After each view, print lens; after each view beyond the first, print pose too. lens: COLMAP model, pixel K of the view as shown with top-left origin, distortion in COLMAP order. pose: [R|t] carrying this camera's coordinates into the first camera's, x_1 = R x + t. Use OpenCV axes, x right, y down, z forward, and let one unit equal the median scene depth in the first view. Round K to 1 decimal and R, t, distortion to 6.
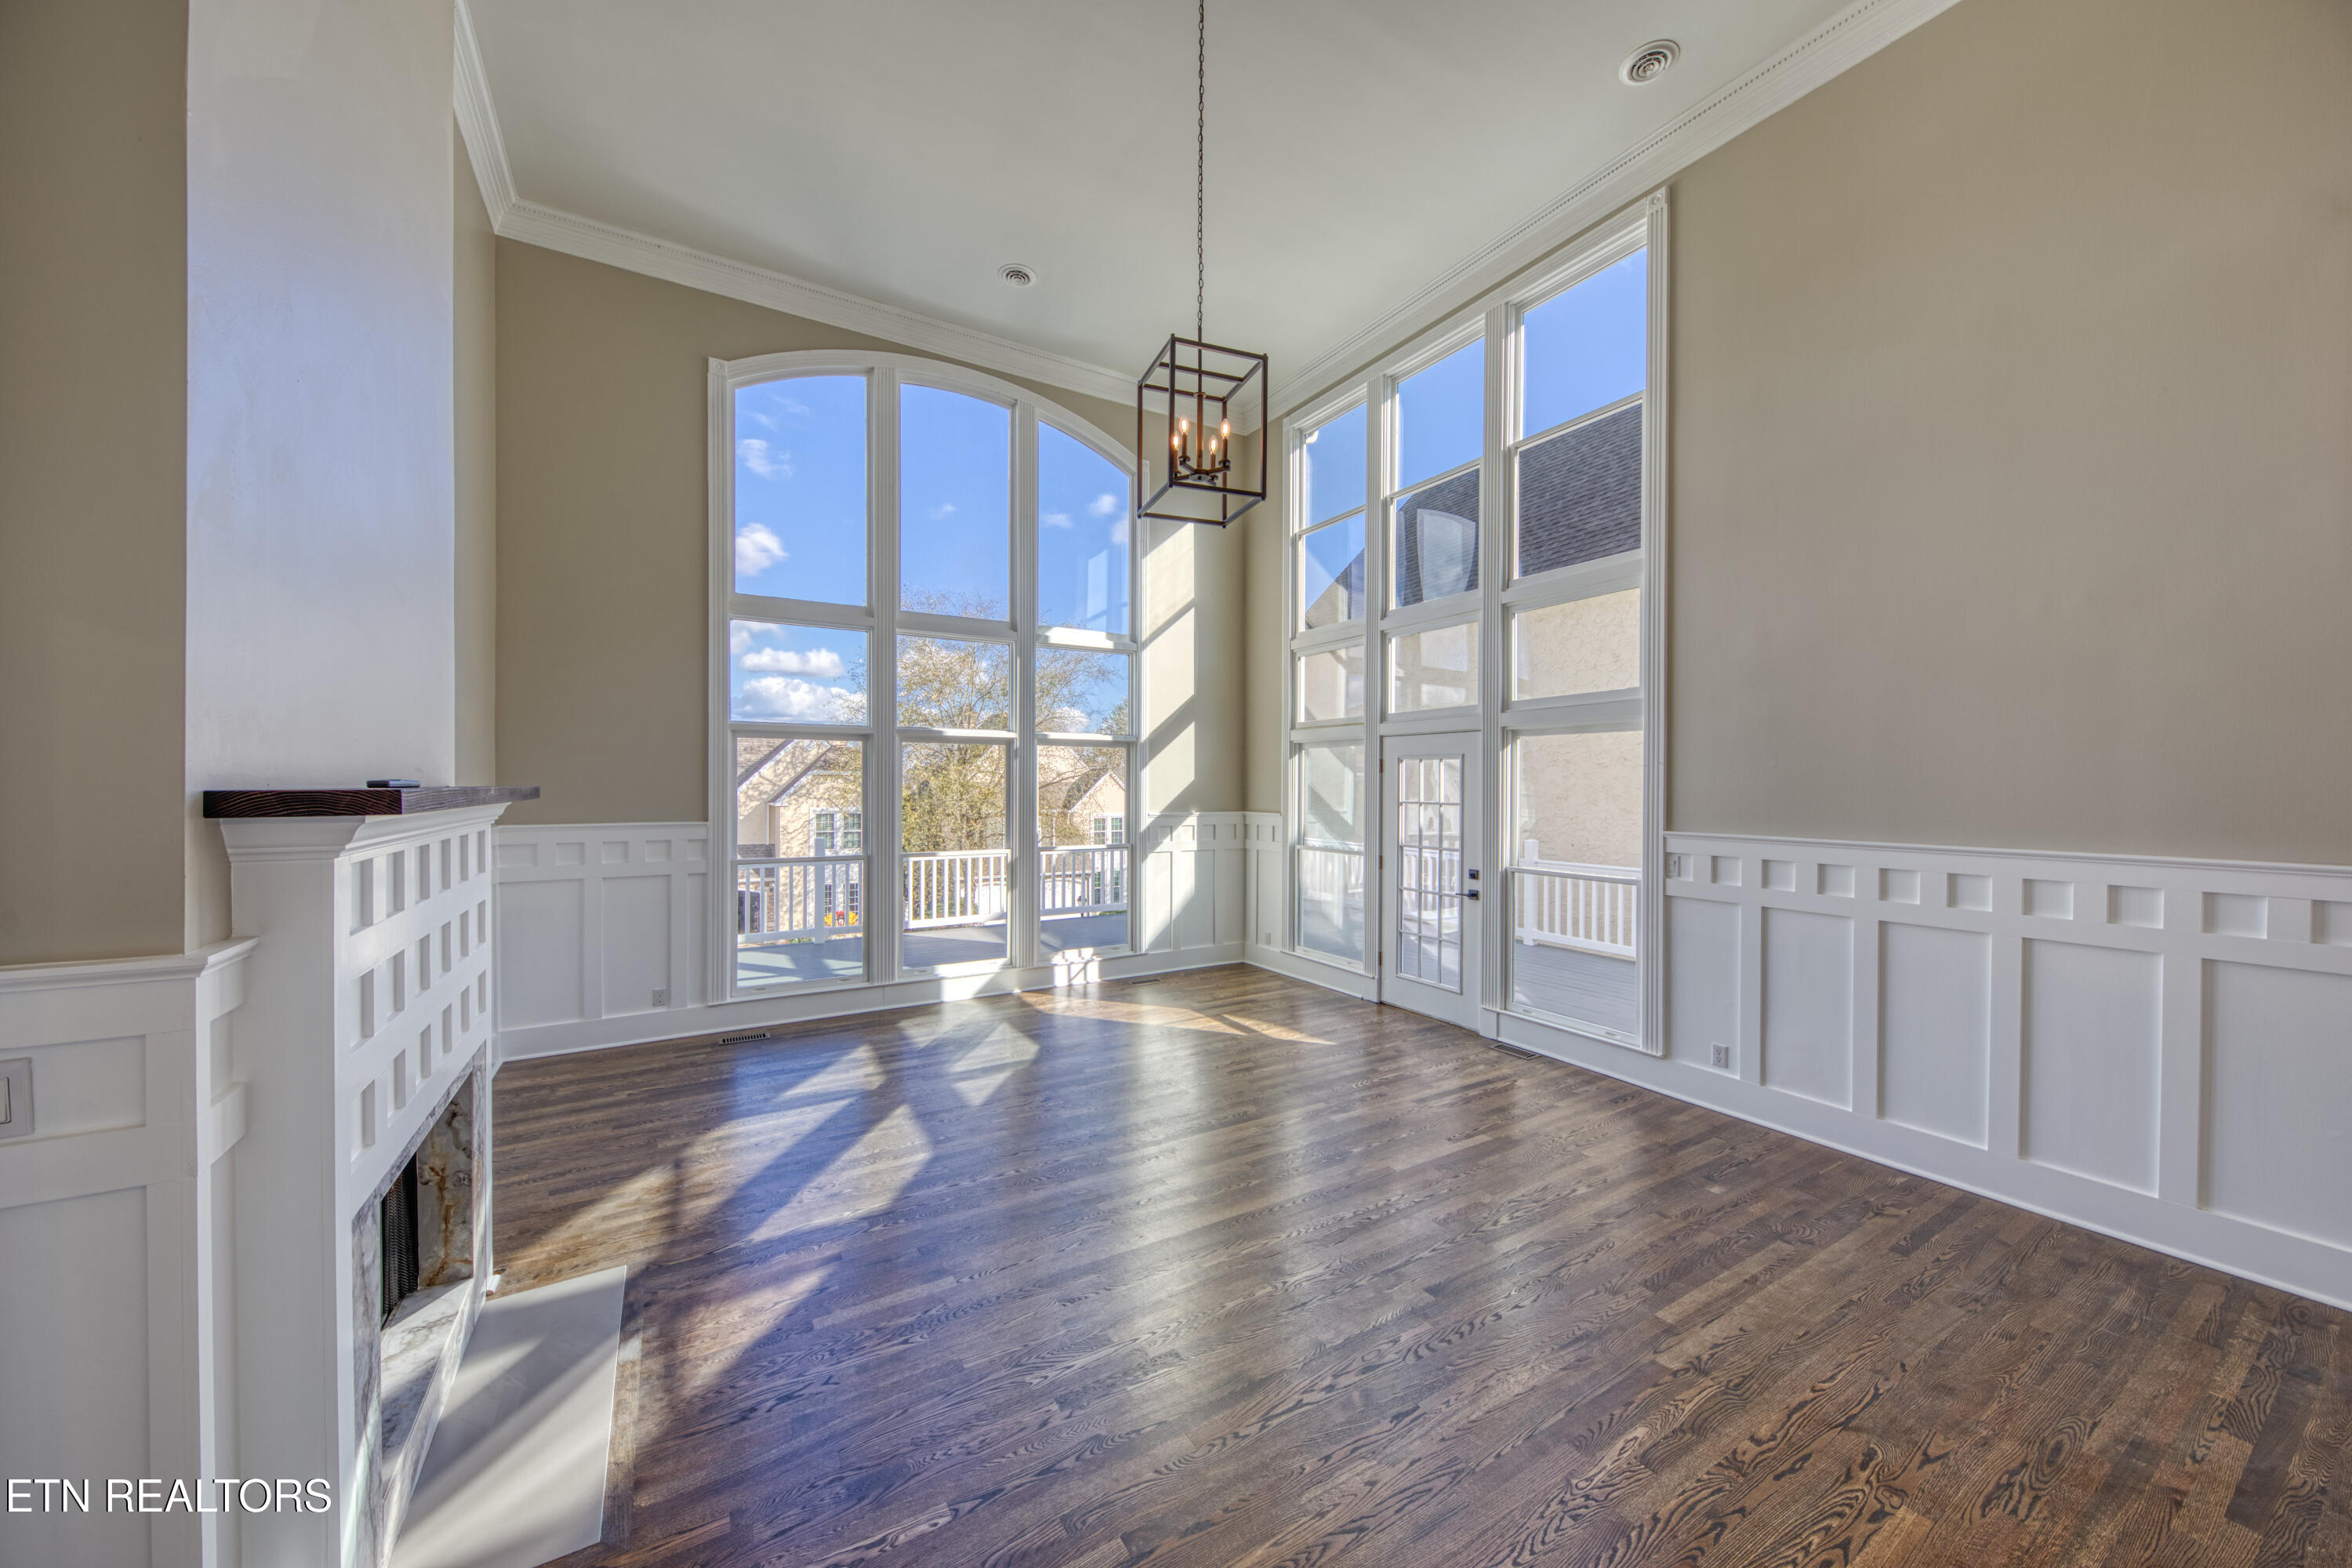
lens RADIAL K [[818.3, 0, 1168.8], [0, 818.3, 786.6], [0, 0, 1]] dist [-0.000606, -0.002698]
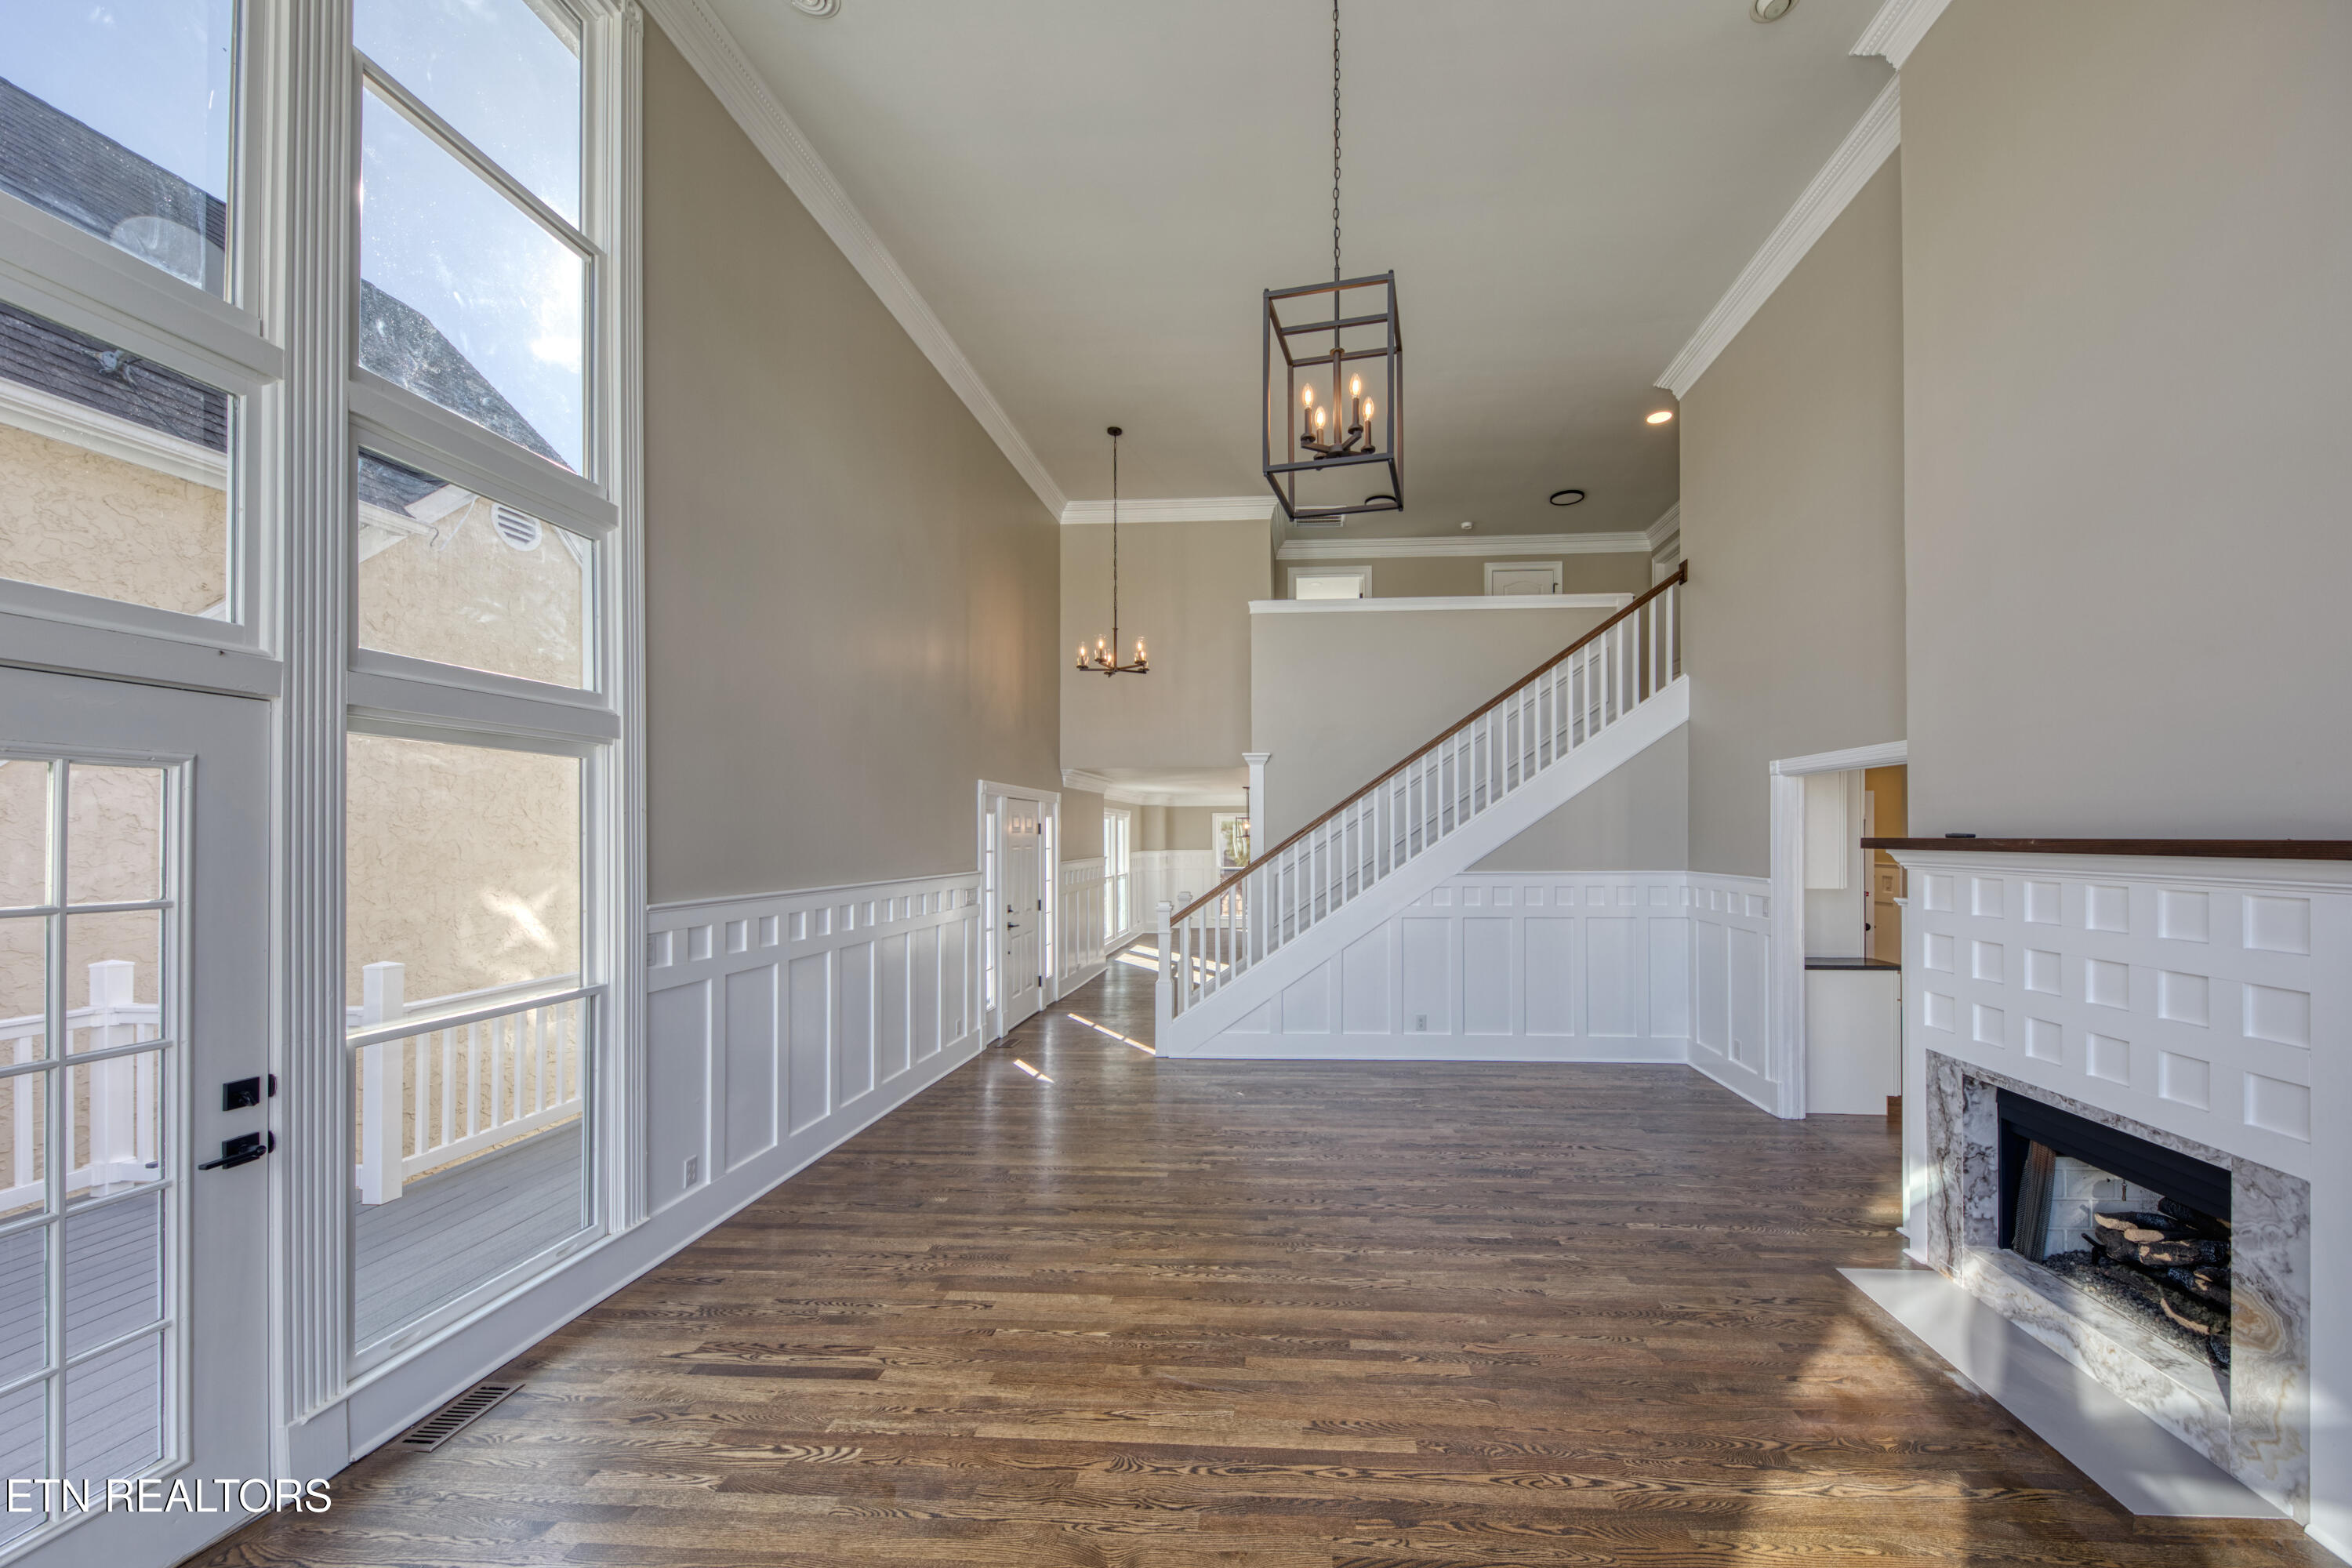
lens RADIAL K [[818.3, 0, 1308.8], [0, 818.3, 832.5], [0, 0, 1]] dist [-0.000606, -0.002698]
pose [[-0.858080, 0.001352, 0.513514, -0.199871], [0.000262, 0.999998, -0.002195, -0.006518], [-0.513515, -0.001749, -0.858079, 0.981793]]
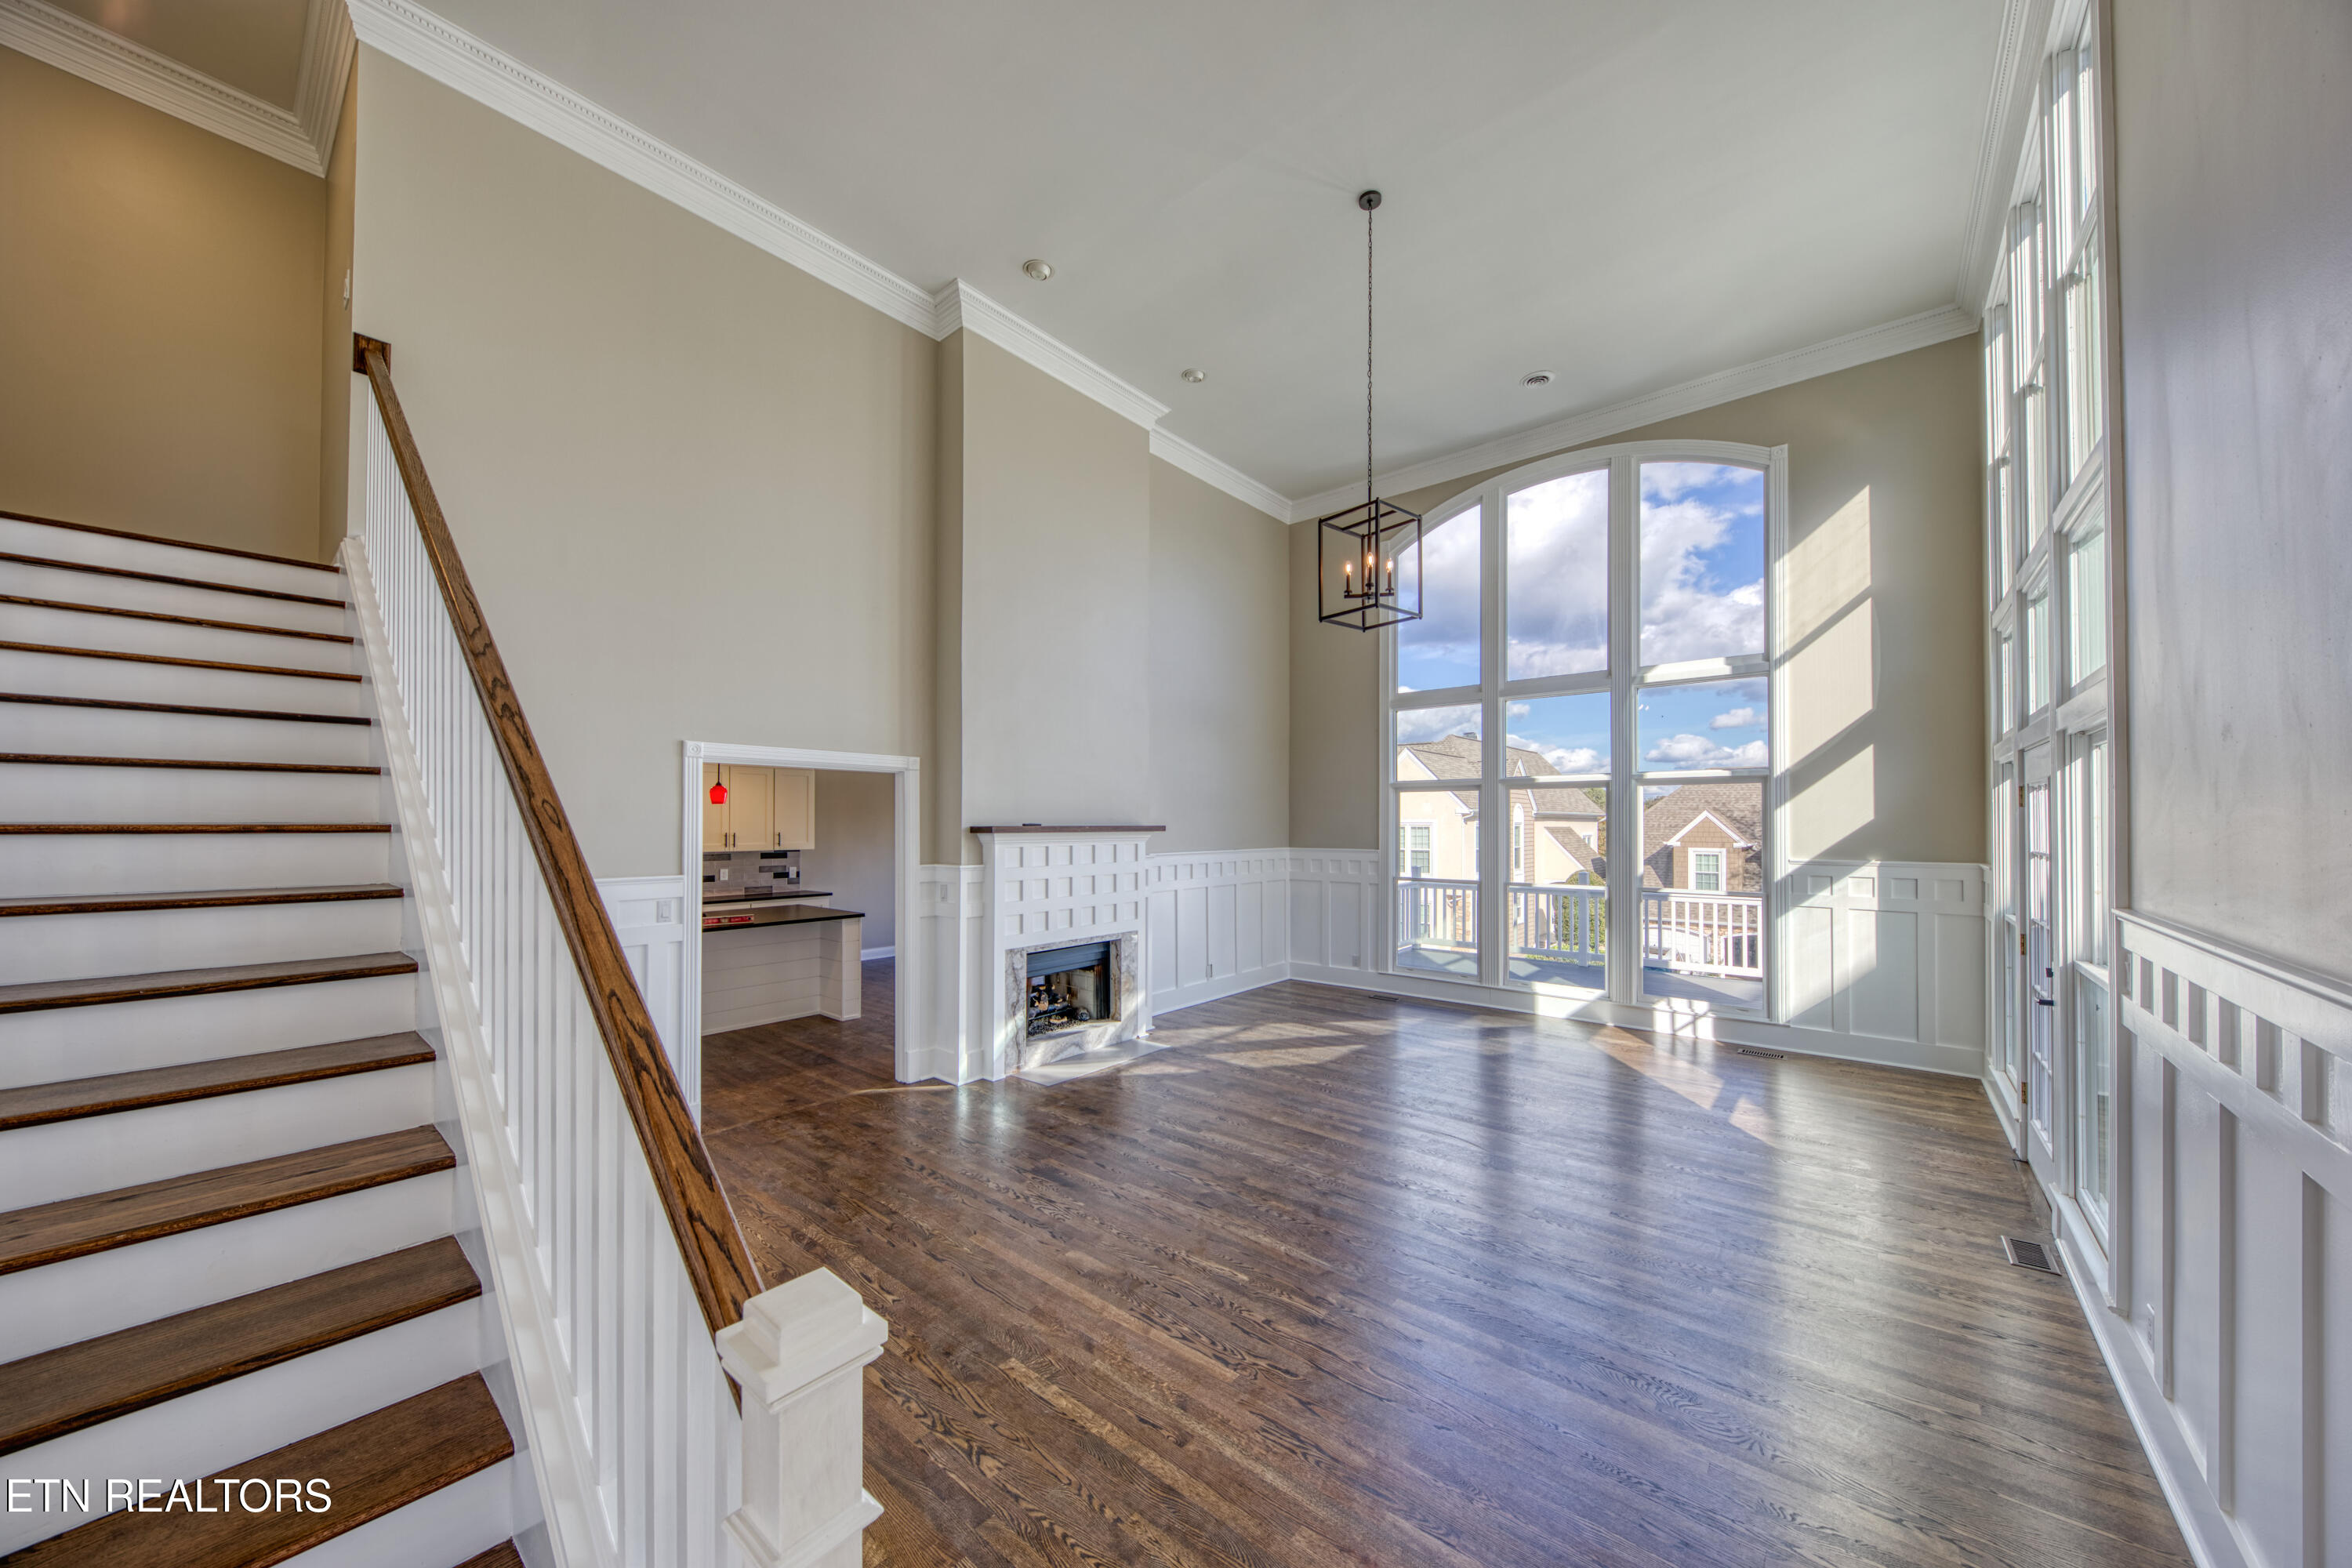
lens RADIAL K [[818.3, 0, 1166.7], [0, 818.3, 814.1], [0, 0, 1]] dist [-0.000606, -0.002698]
pose [[0.300953, -0.015303, -0.953516, 0.698042], [-0.001889, 0.999860, -0.016643, 0.001498], [0.953637, 0.006810, 0.300882, 0.160686]]
